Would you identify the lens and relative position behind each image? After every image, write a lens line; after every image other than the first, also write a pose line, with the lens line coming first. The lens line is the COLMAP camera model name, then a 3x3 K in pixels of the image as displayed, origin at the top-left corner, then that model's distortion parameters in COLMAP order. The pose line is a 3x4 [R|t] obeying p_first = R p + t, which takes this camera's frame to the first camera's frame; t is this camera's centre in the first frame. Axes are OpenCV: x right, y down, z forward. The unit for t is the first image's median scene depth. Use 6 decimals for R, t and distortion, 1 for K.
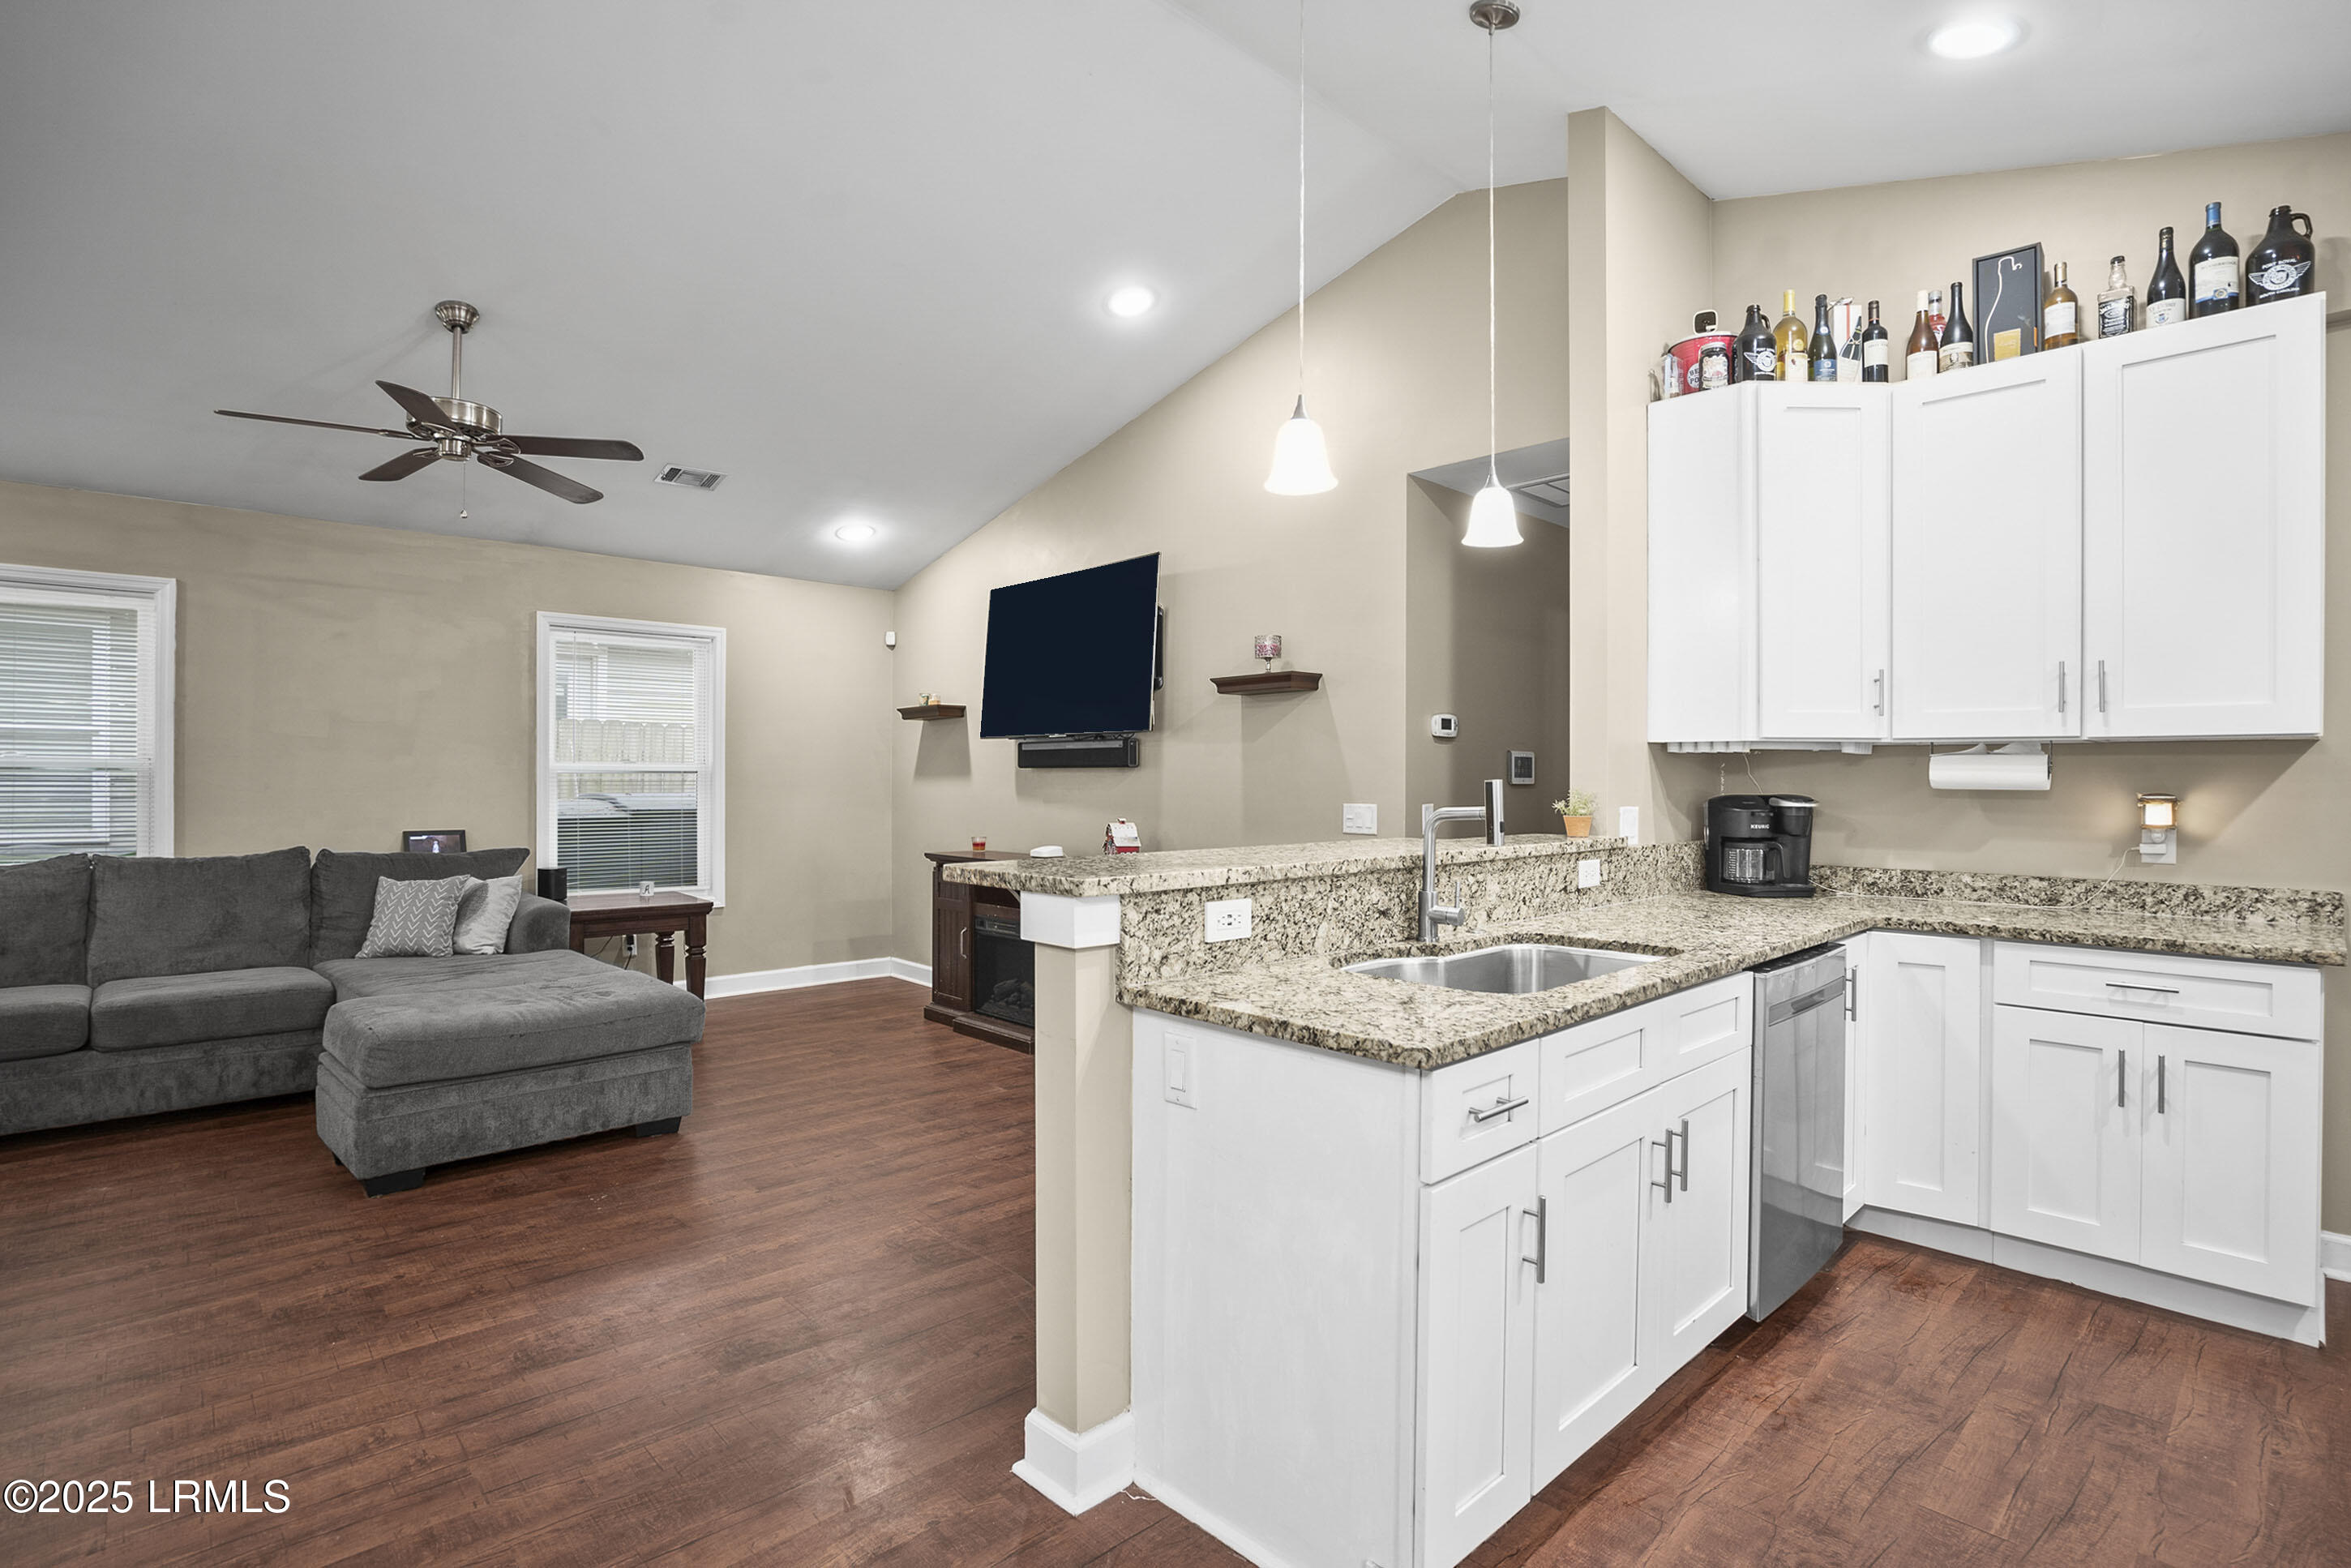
lens RADIAL K [[1120.0, 0, 1167.6], [0, 1120.0, 781.3], [0, 0, 1]] dist [-0.043280, 0.013611]
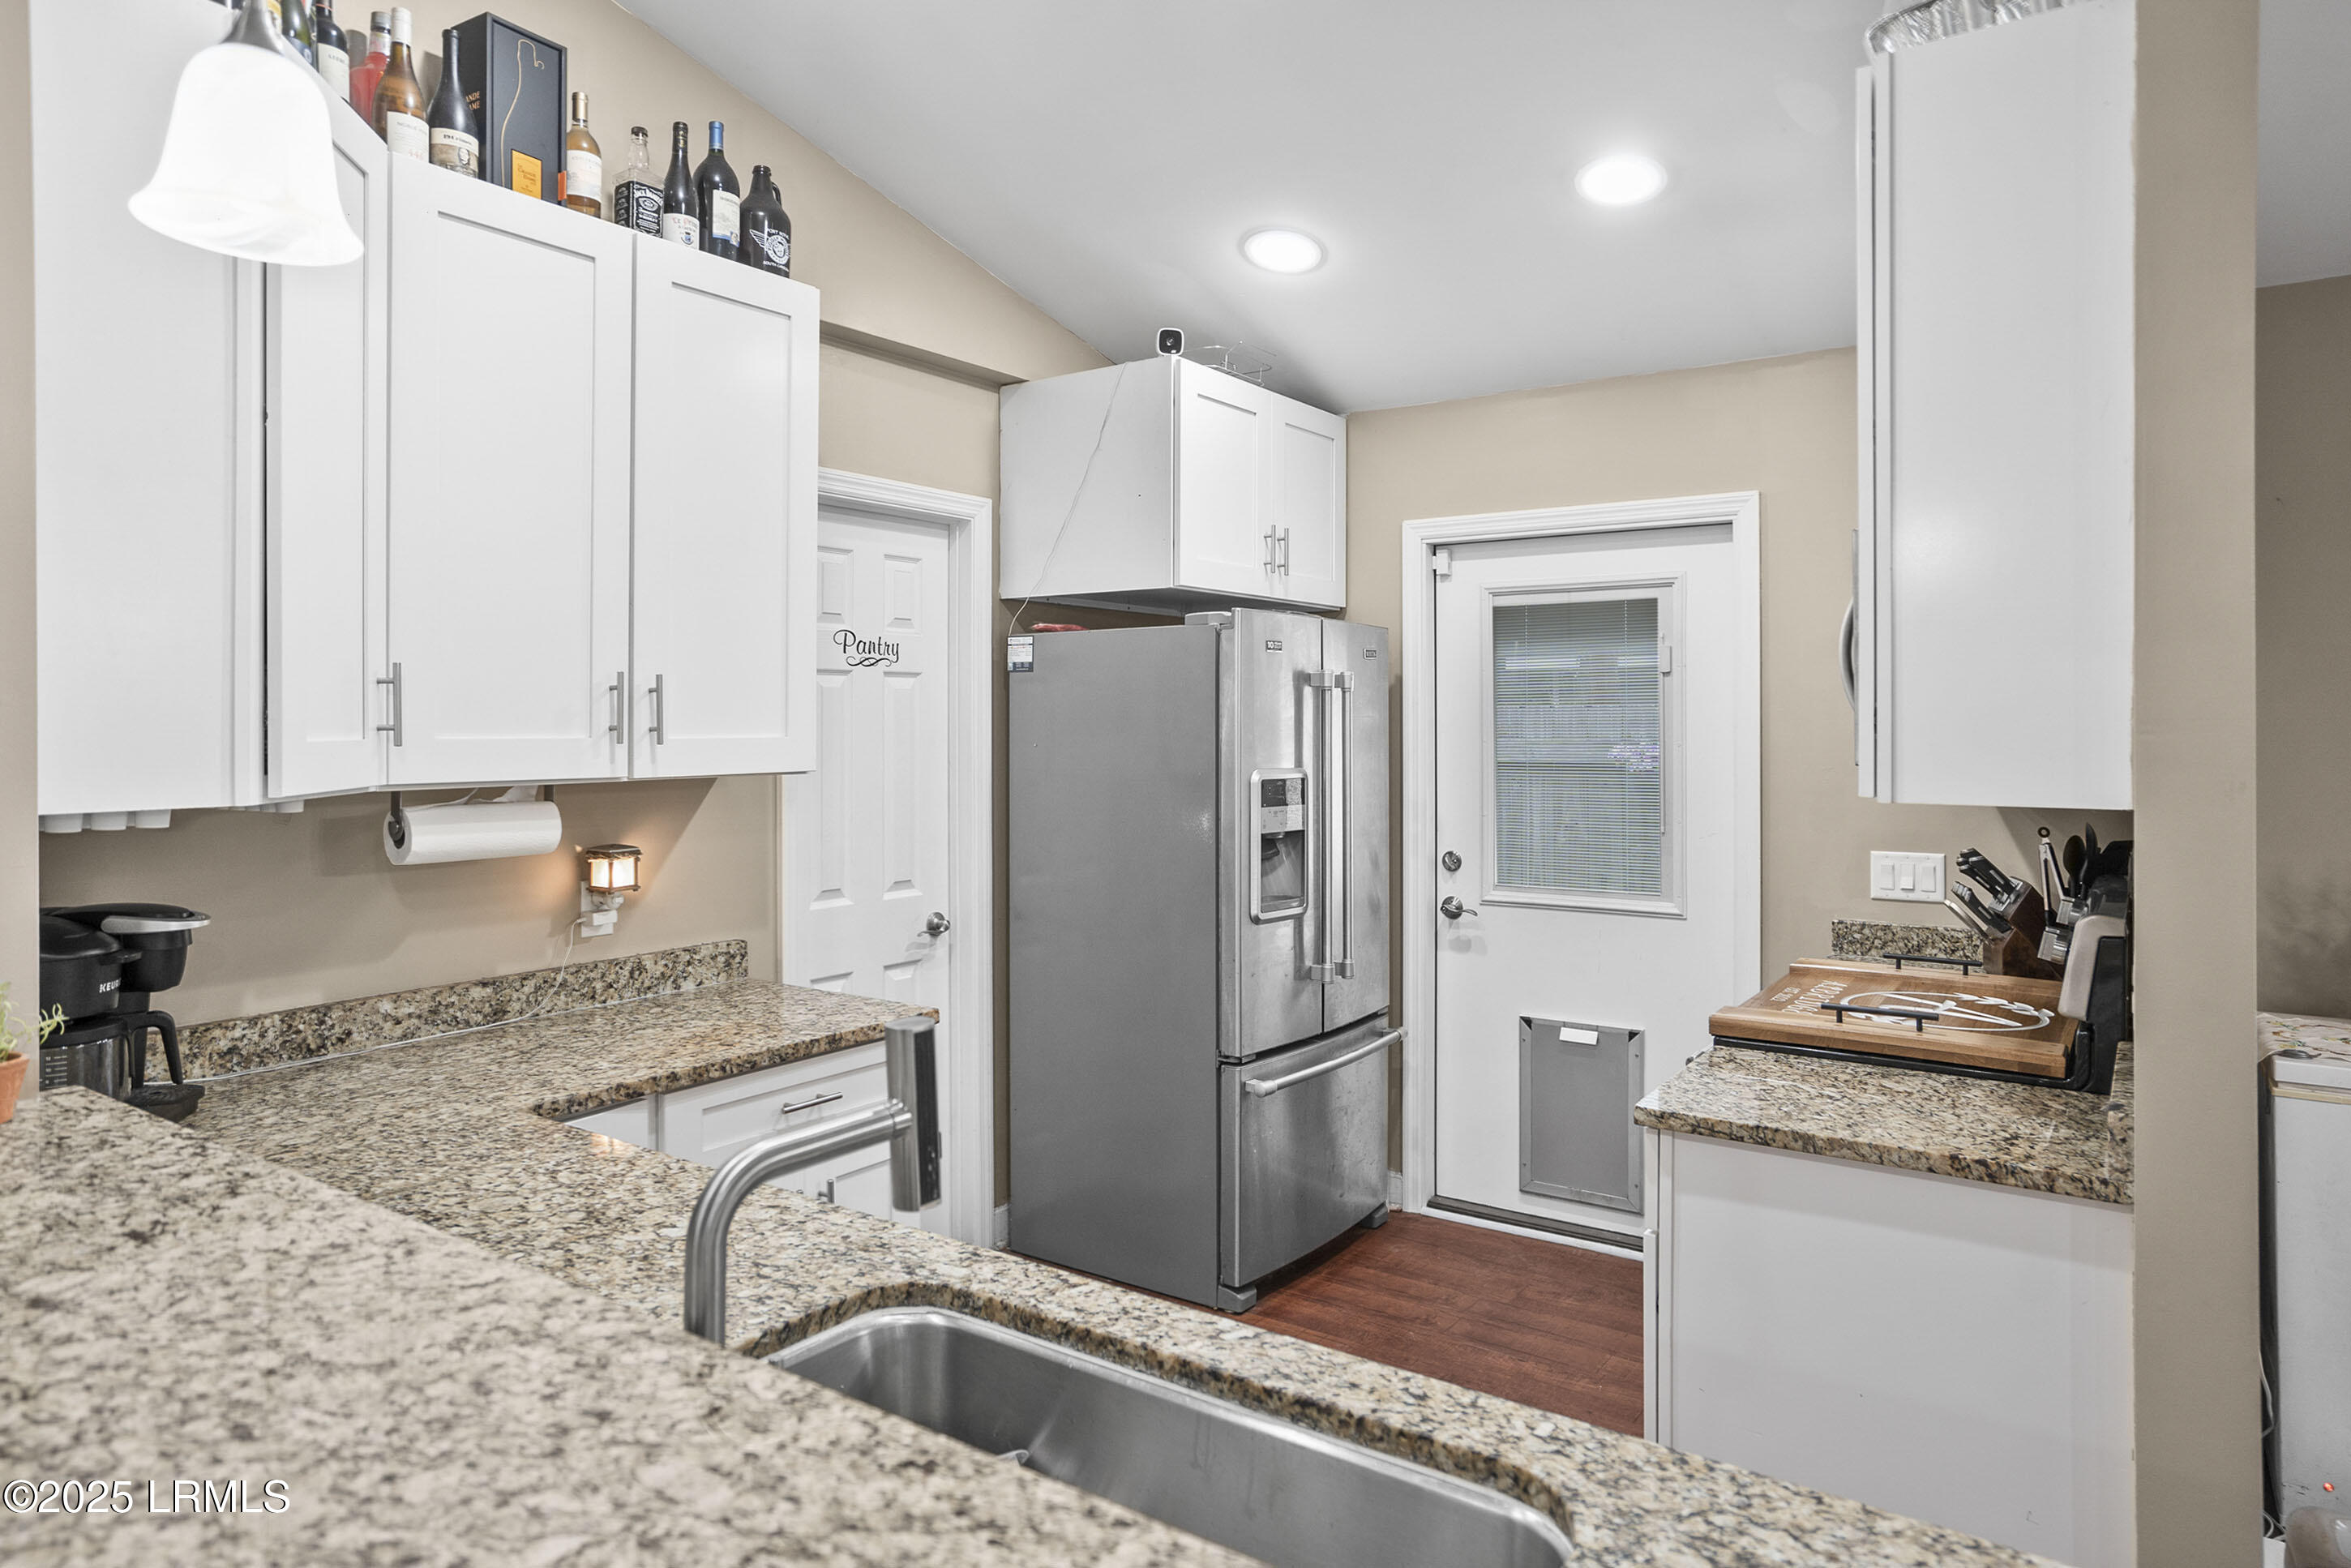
lens RADIAL K [[1400.1, 0, 1152.7], [0, 1400.1, 730.2], [0, 0, 1]] dist [0.005398, 0.000673]
pose [[-0.179702, -0.012379, 0.983643, -0.105566], [0.008763, 0.999861, 0.014184, -0.067832], [-0.983682, 0.011169, -0.179569, 0.684112]]
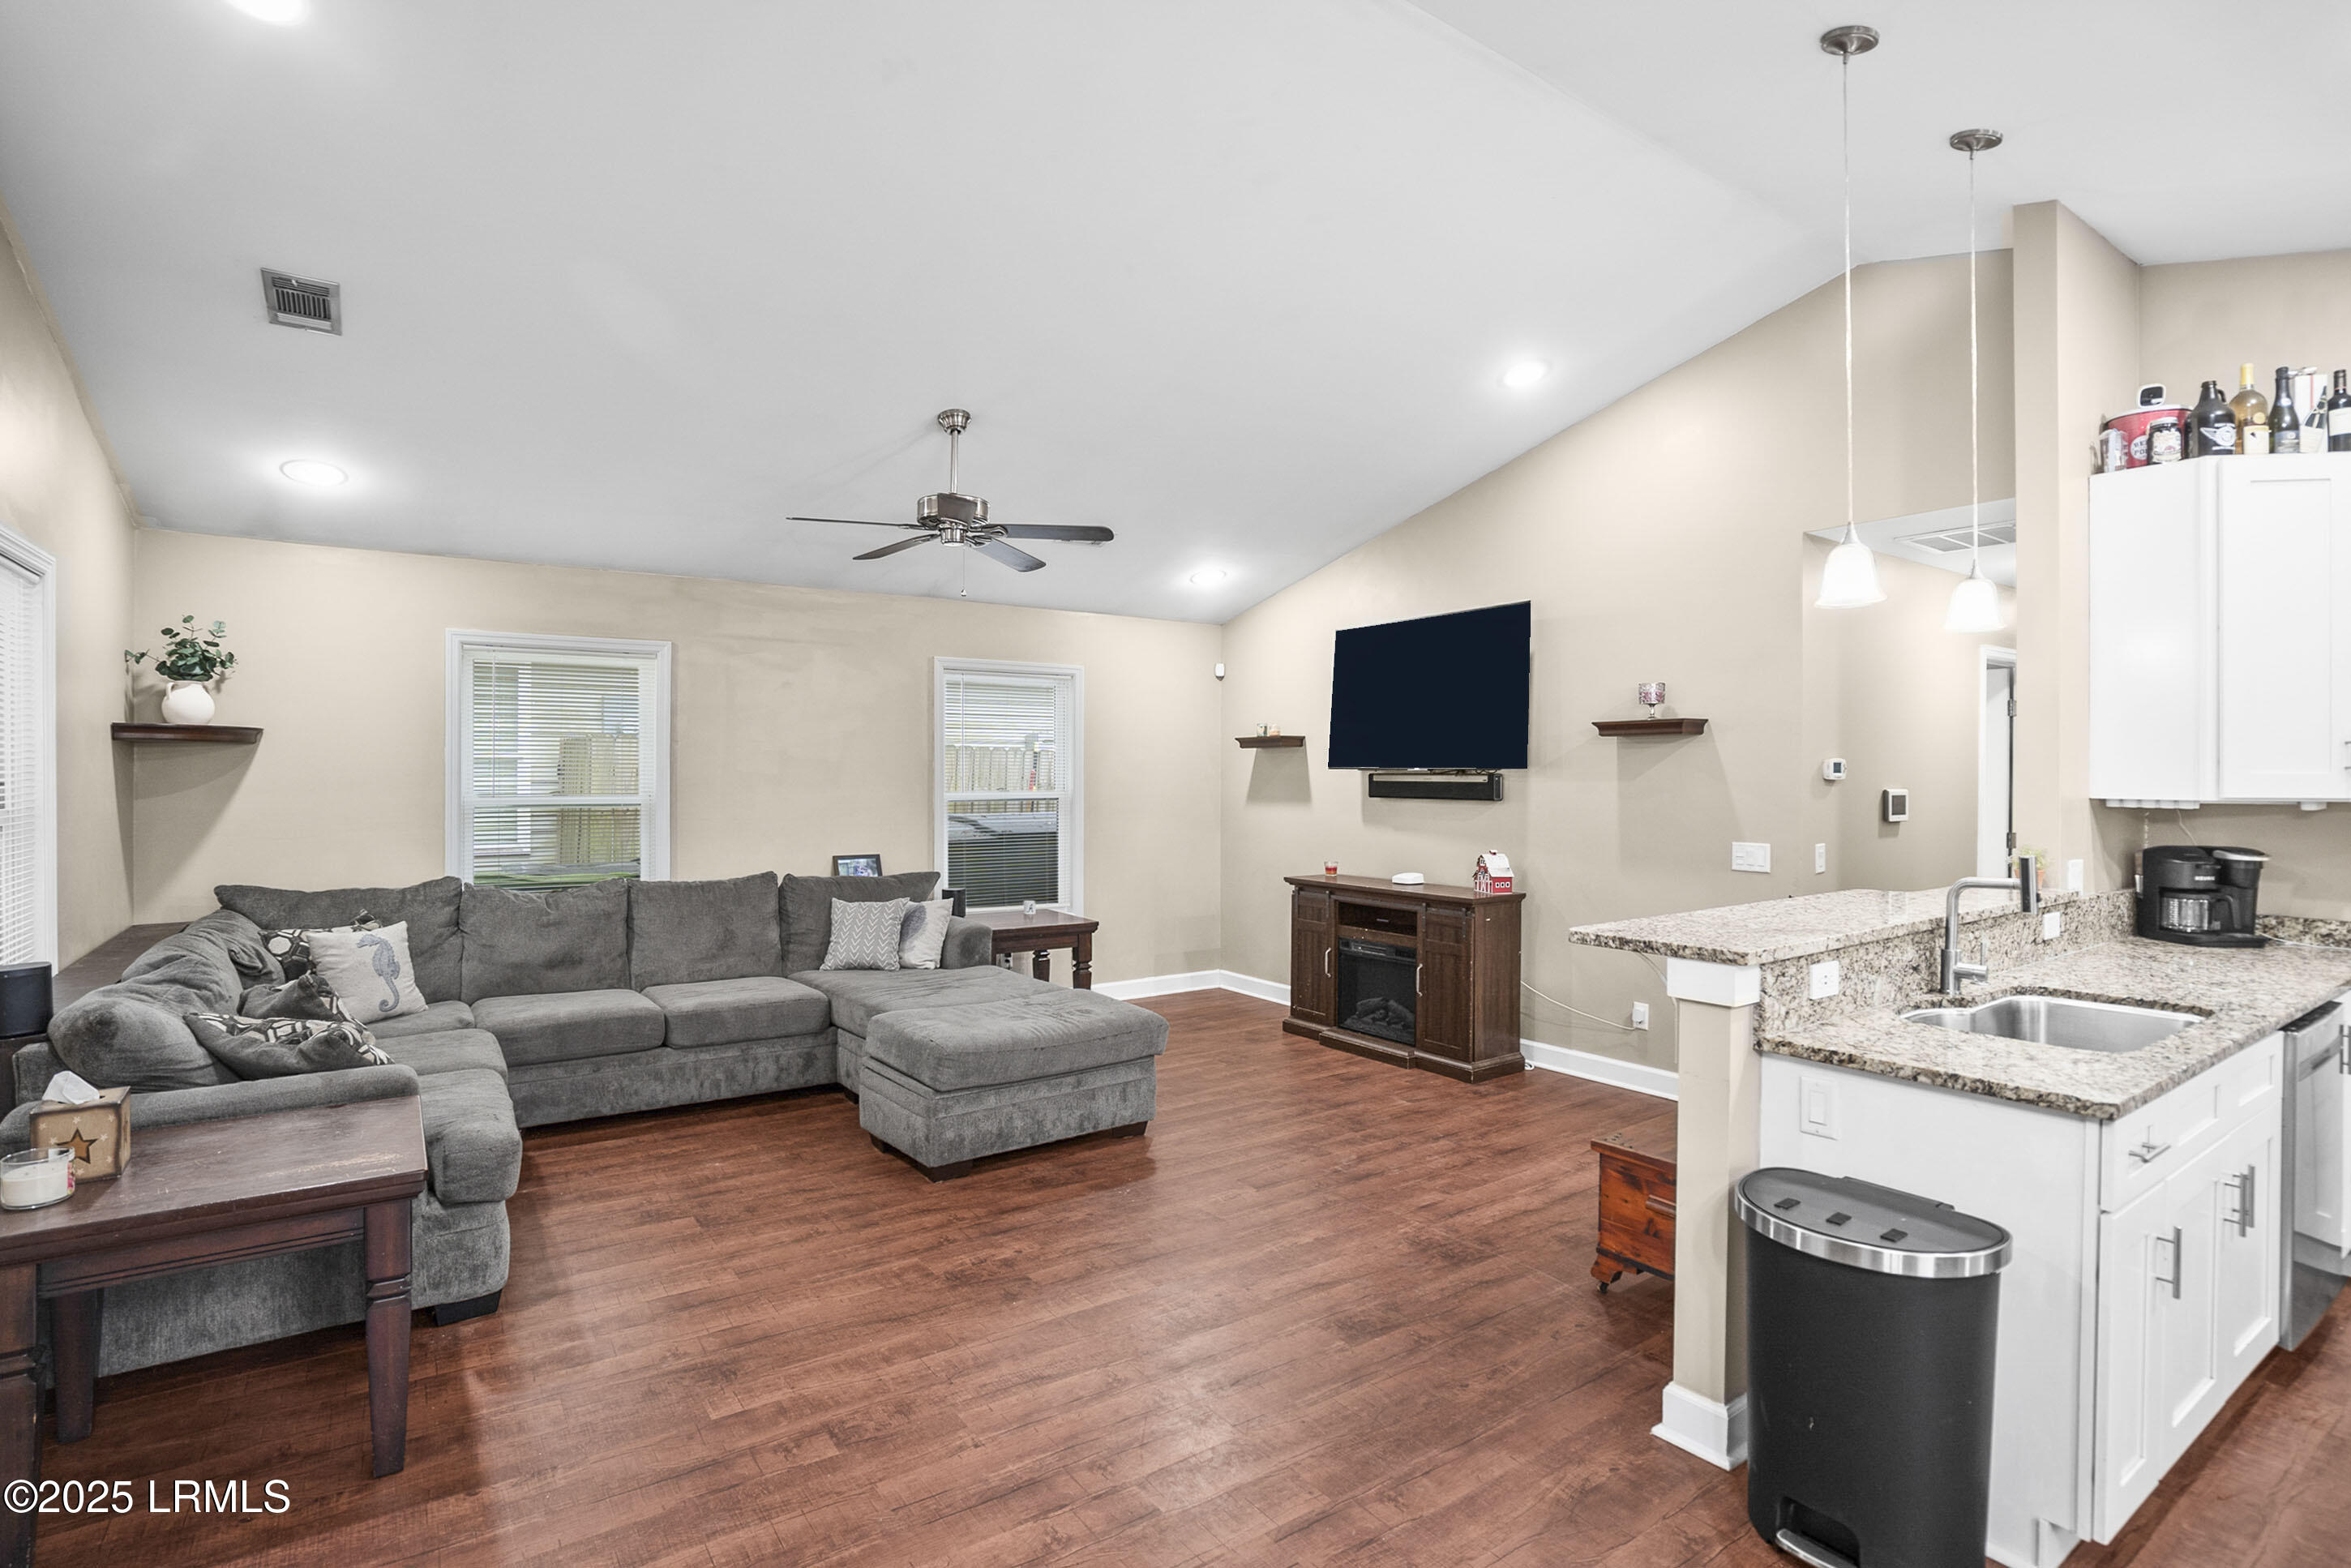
lens RADIAL K [[1120.0, 0, 1226.2], [0, 1120.0, 783.4], [0, 0, 1]] dist [-0.043280, 0.013611]
pose [[0.990612, 0.000142, -0.136706, -0.247712], [-0.000319, 0.999999, -0.001271, -0.049201], [0.136706, 0.001302, 0.990611, -0.146442]]
